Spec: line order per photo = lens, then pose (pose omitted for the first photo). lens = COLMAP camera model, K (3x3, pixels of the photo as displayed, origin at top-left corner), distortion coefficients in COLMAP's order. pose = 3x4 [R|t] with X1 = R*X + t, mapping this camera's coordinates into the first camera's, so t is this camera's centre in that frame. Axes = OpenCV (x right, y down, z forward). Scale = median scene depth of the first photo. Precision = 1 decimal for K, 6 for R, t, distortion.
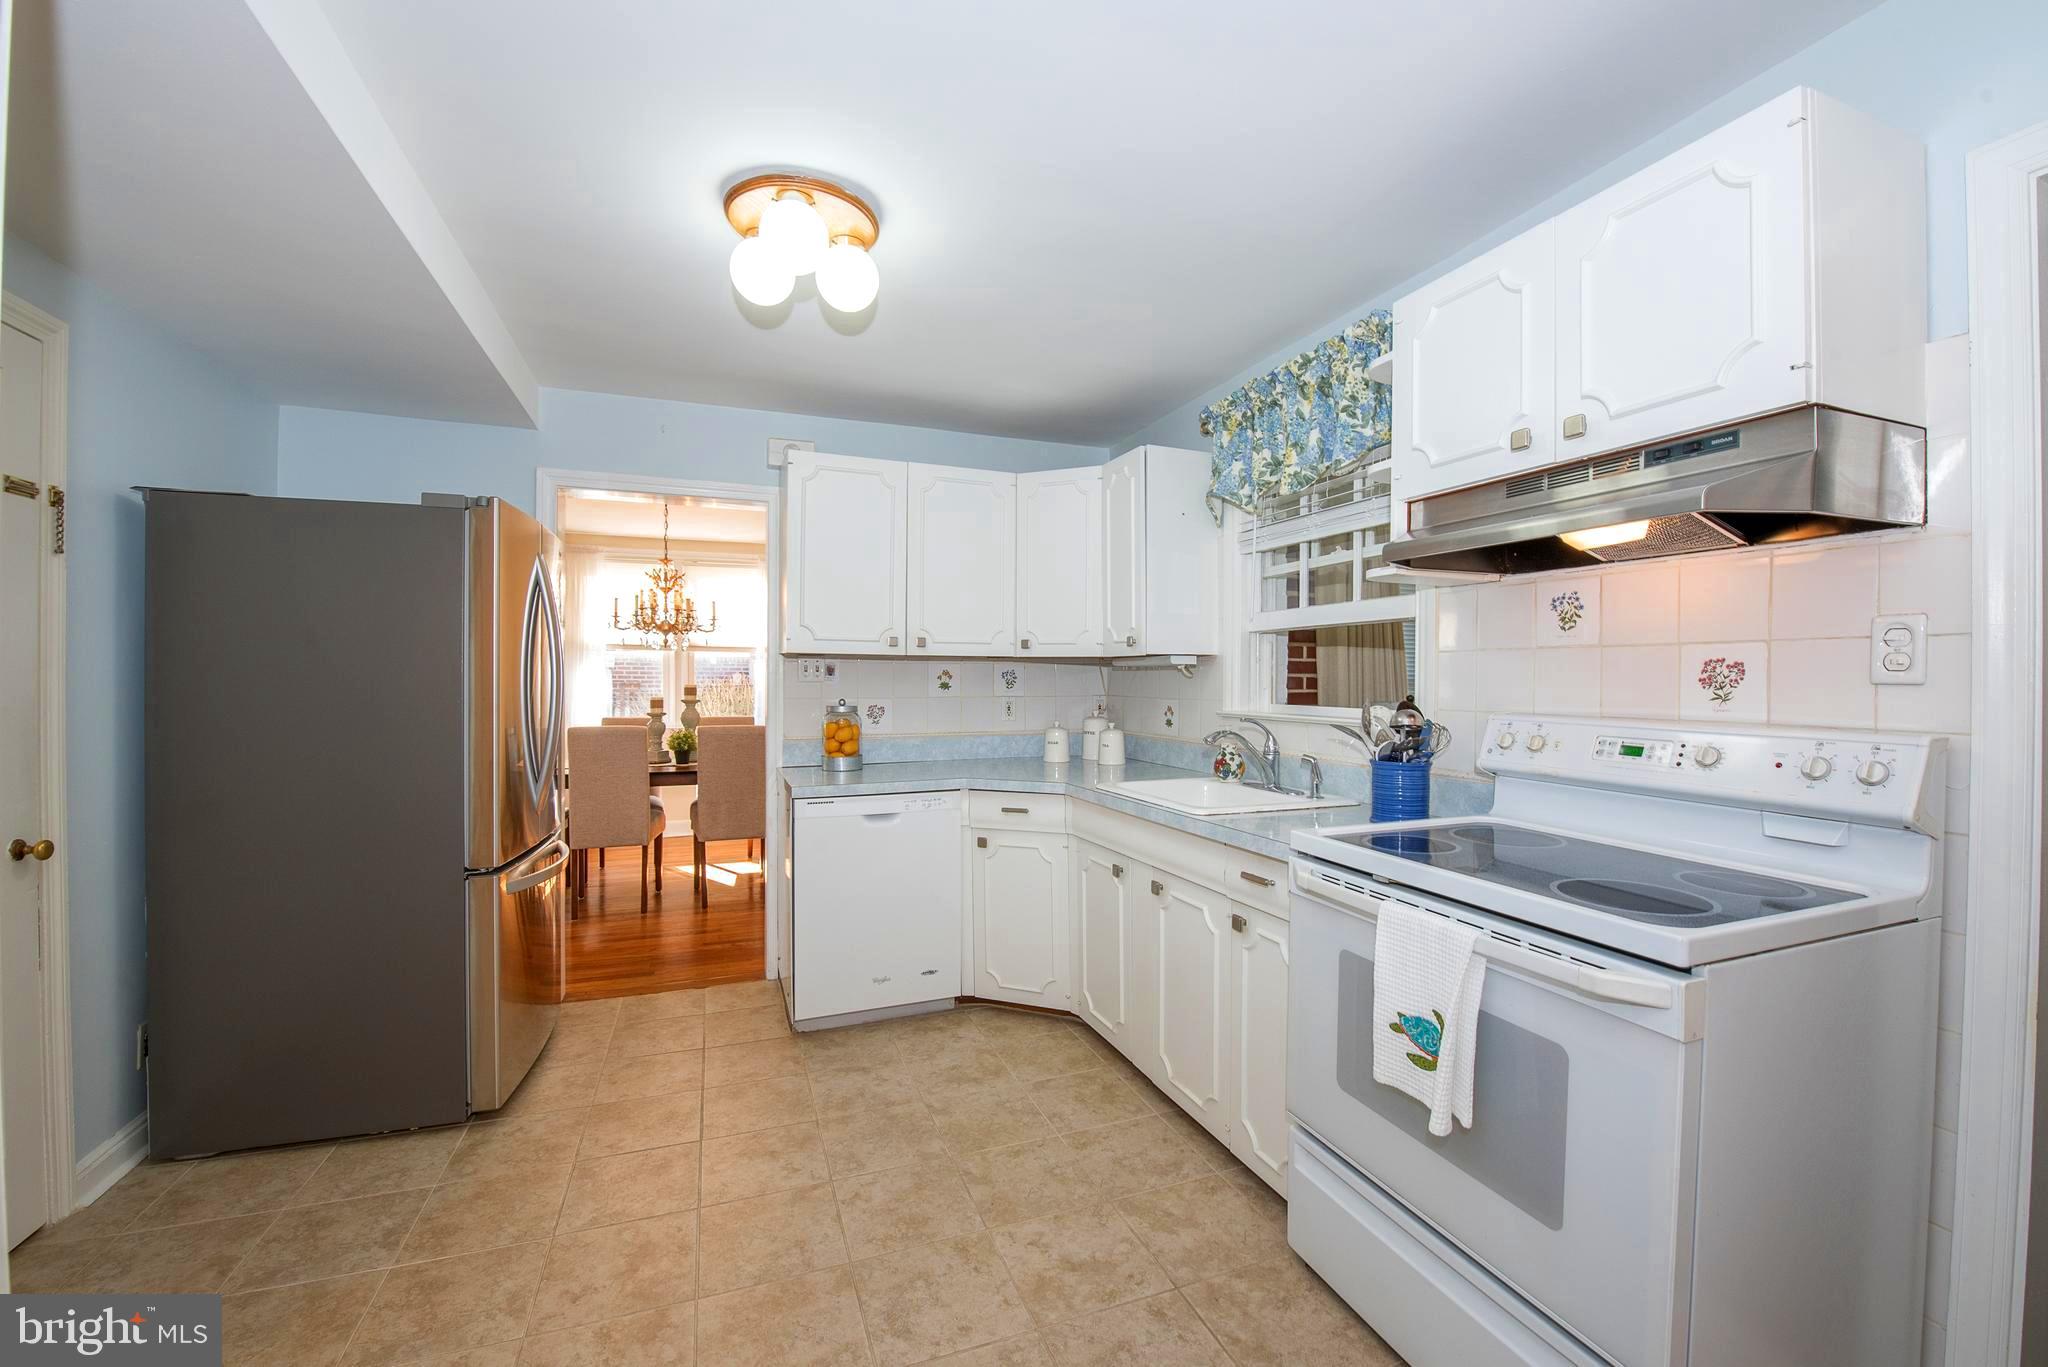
lens RADIAL K [[812.7, 0, 1020.9], [0, 812.7, 682.2], [0, 0, 1]] dist [-0.015249, -0.002922]
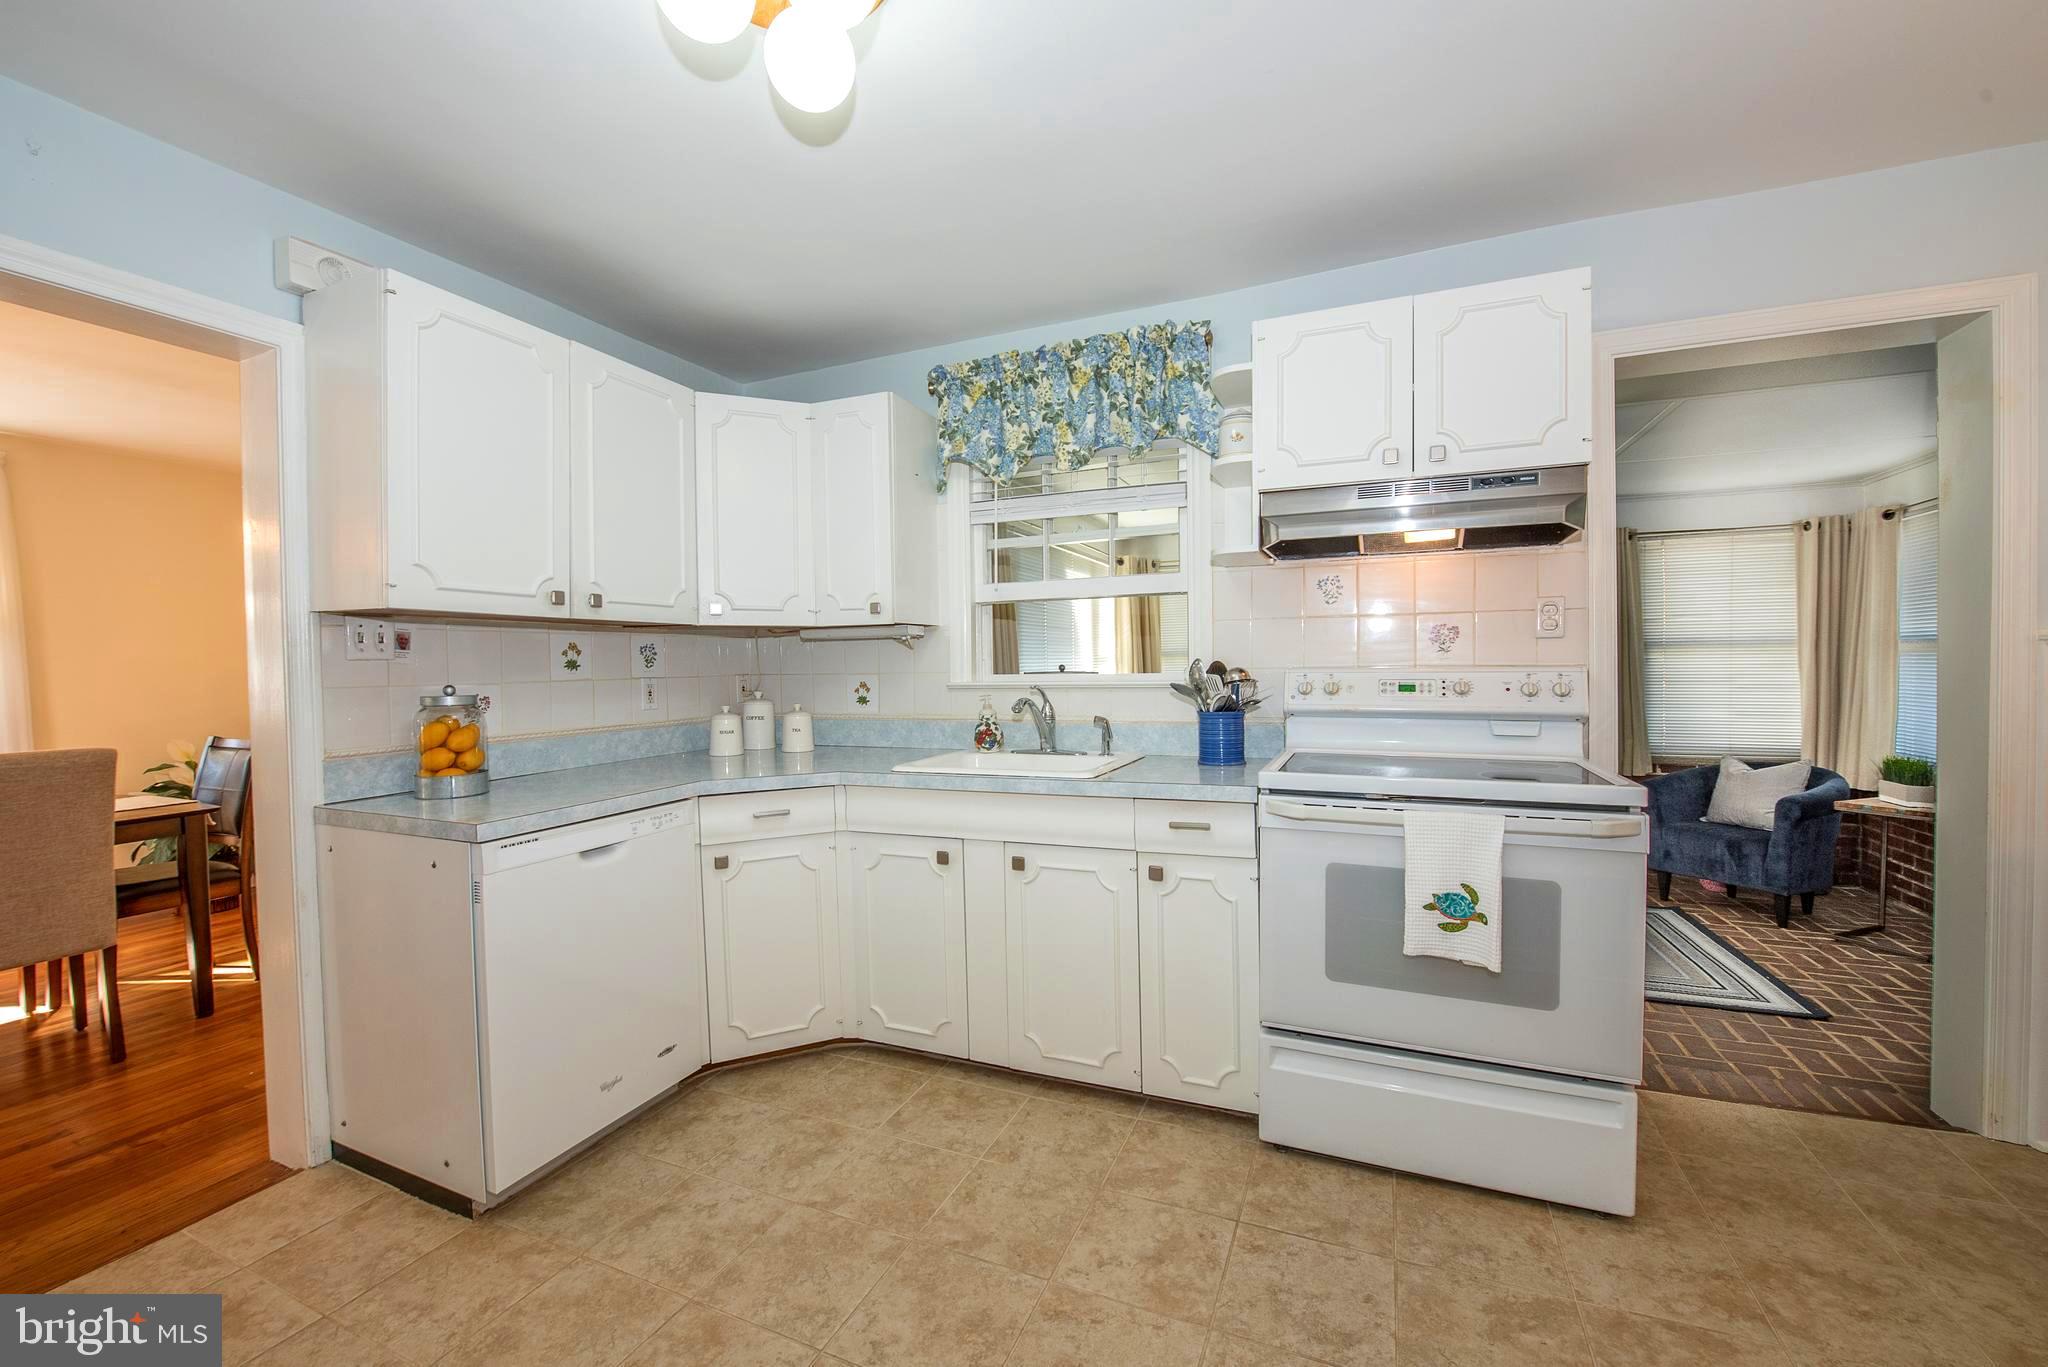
lens RADIAL K [[812.7, 0, 1020.9], [0, 812.7, 682.2], [0, 0, 1]] dist [-0.015249, -0.002922]
pose [[0.699675, -0.029405, 0.713856, -0.438585], [0.021069, 0.999567, 0.020523, 0.018243], [-0.714150, 0.000681, 0.699992, 0.285324]]
